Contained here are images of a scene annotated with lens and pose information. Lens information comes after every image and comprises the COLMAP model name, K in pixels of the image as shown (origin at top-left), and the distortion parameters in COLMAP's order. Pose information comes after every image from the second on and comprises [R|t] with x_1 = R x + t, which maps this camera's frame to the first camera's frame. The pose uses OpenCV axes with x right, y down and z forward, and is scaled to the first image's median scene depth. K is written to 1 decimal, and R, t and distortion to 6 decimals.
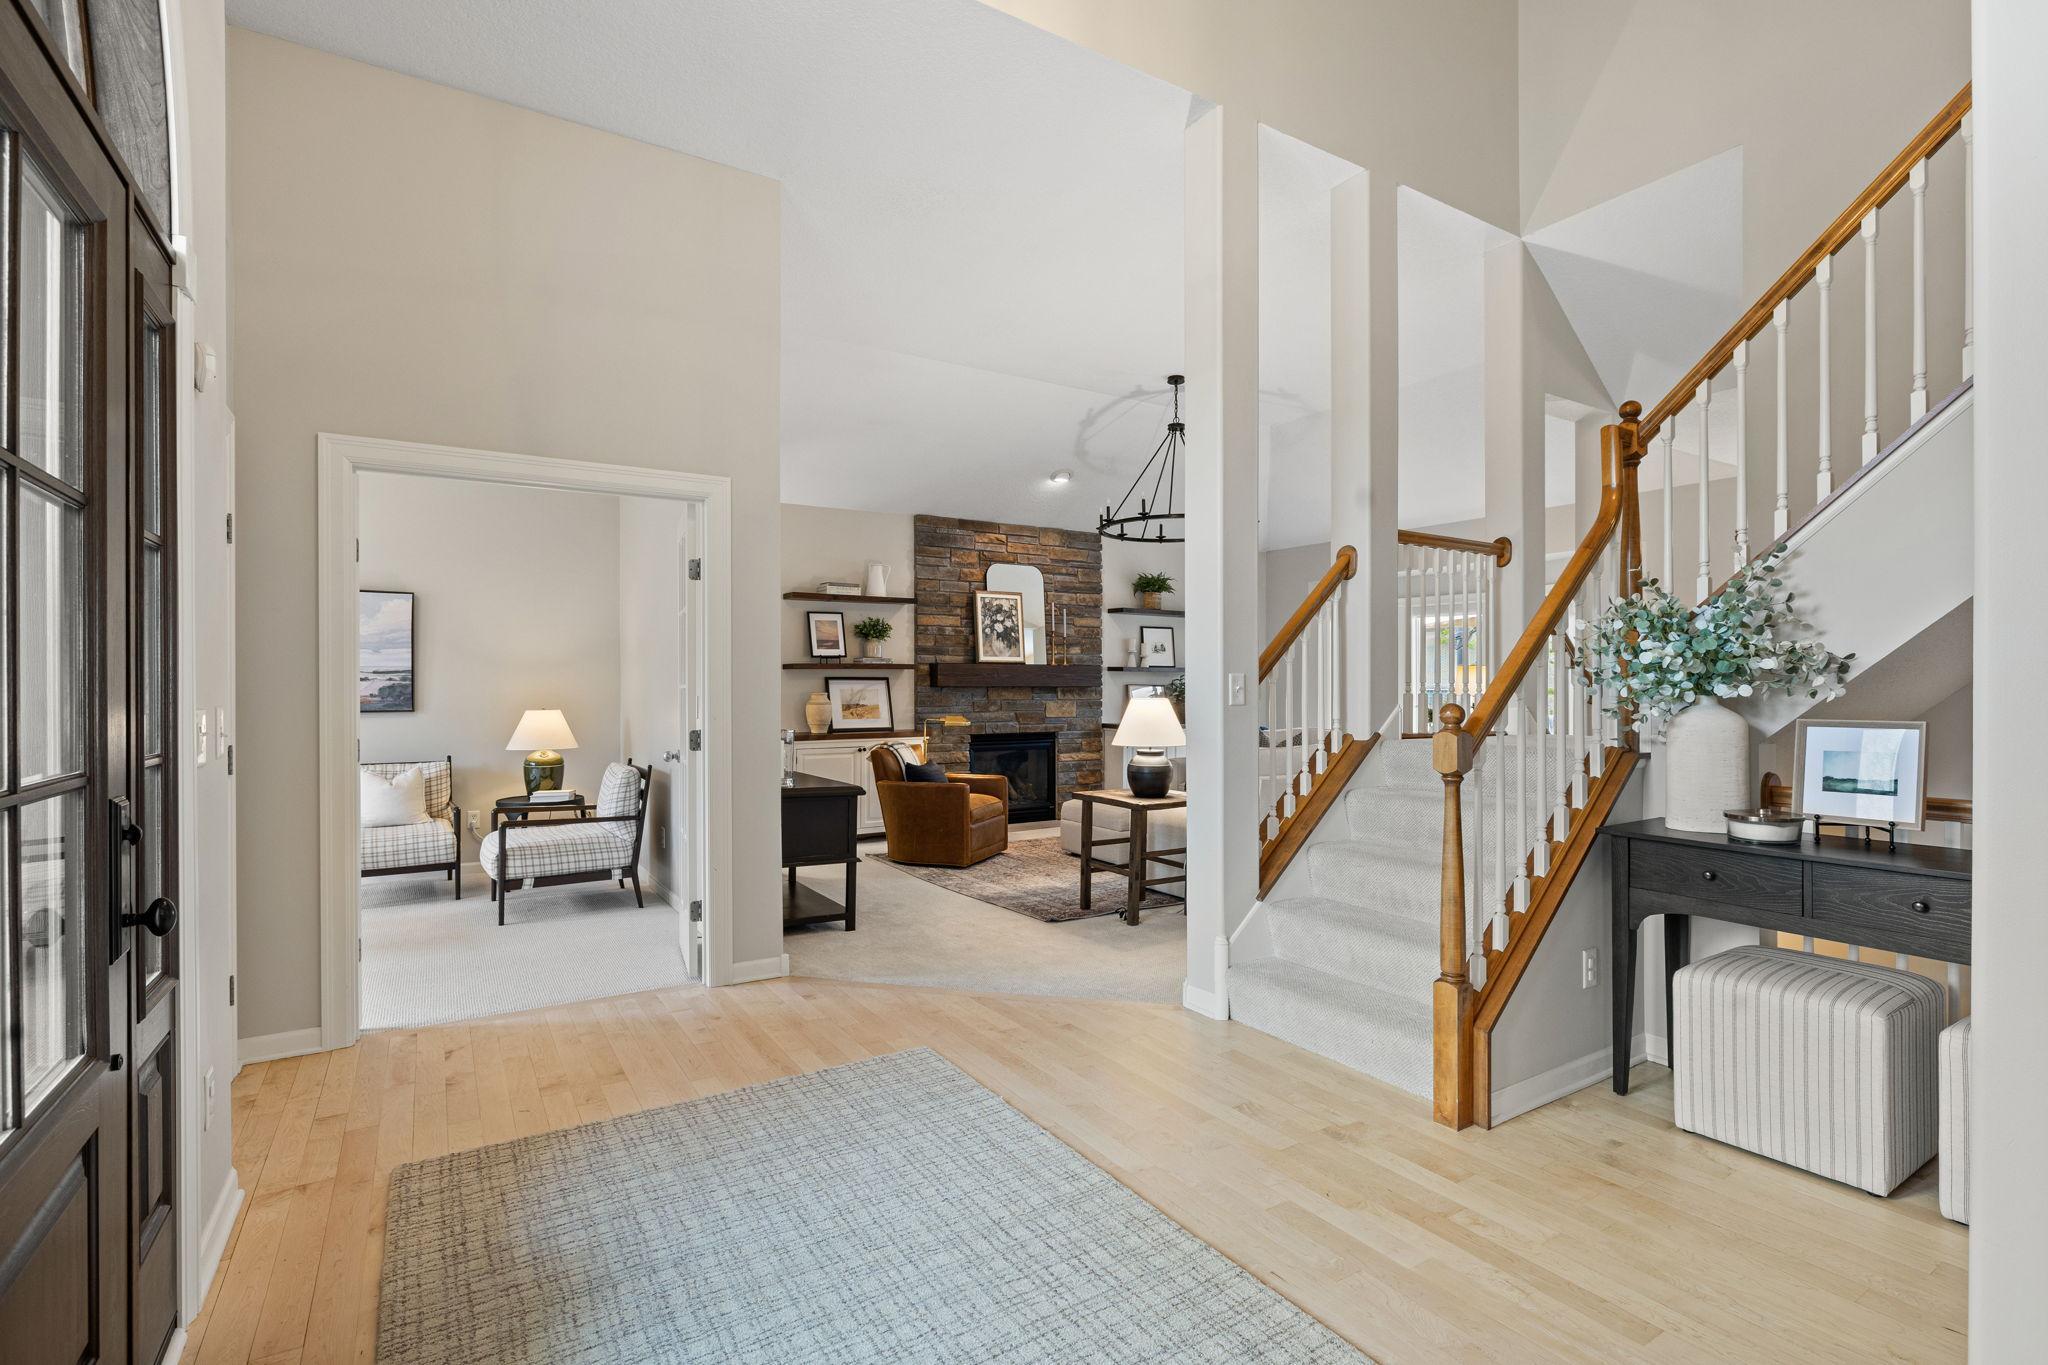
lens RADIAL K [[966.5, 0, 1022.9], [0, 966.5, 685.6], [0, 0, 1]] dist [0.003765, 0.000065]
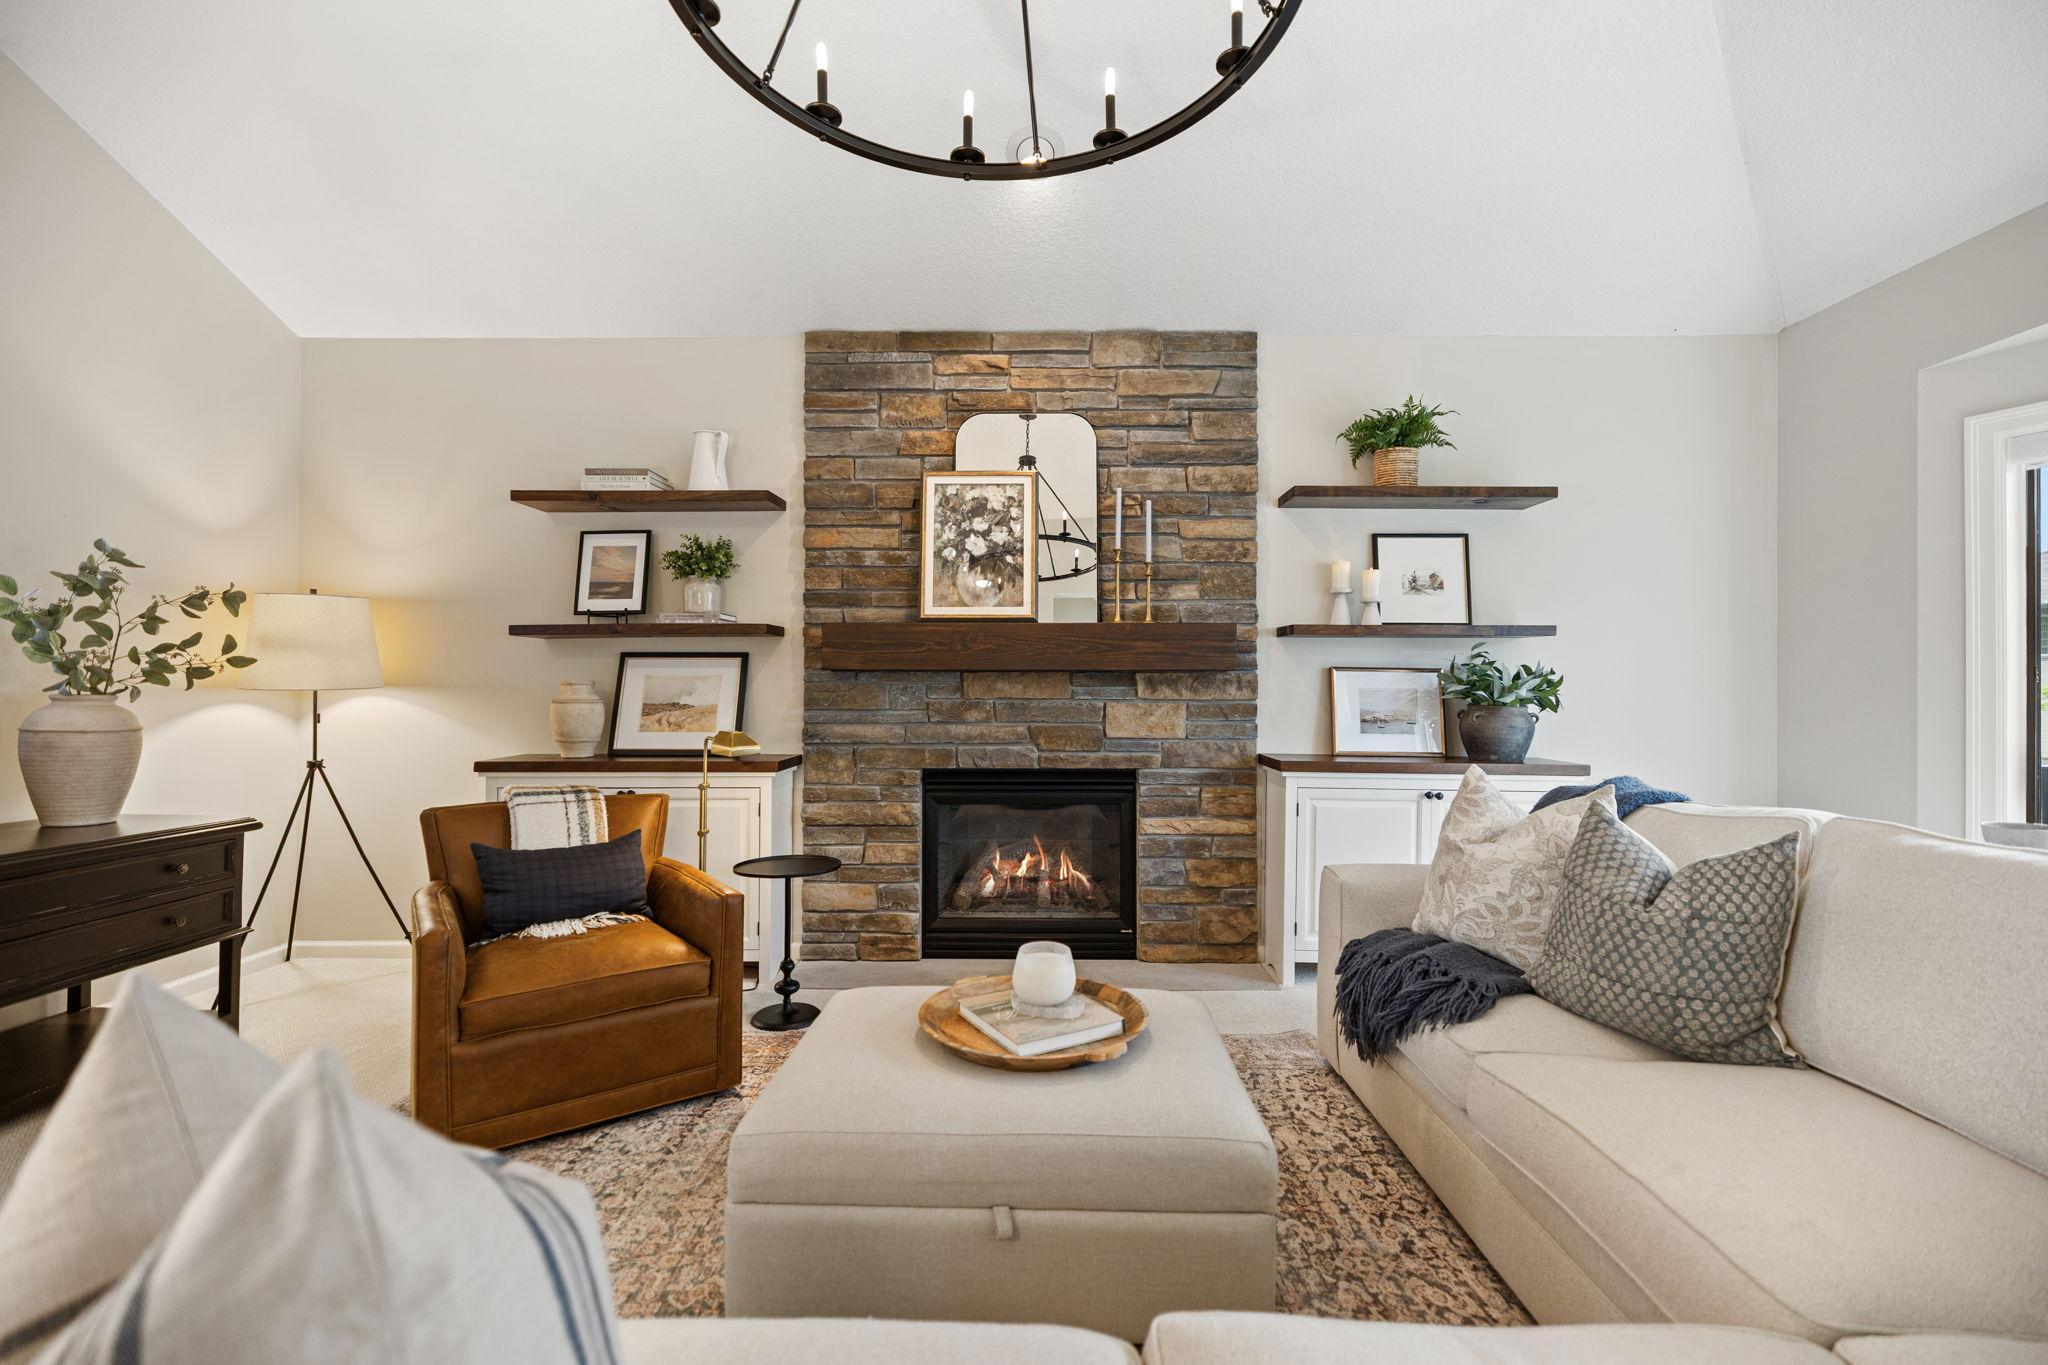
lens RADIAL K [[966.5, 0, 1029.0], [0, 966.5, 687.3], [0, 0, 1]] dist [0.003765, 0.000065]
pose [[0.842169, -0.002604, -0.539207, 0.252153], [-0.002903, 0.999952, -0.009363, 0.013813], [0.539206, 0.009450, 0.842121, 0.611487]]
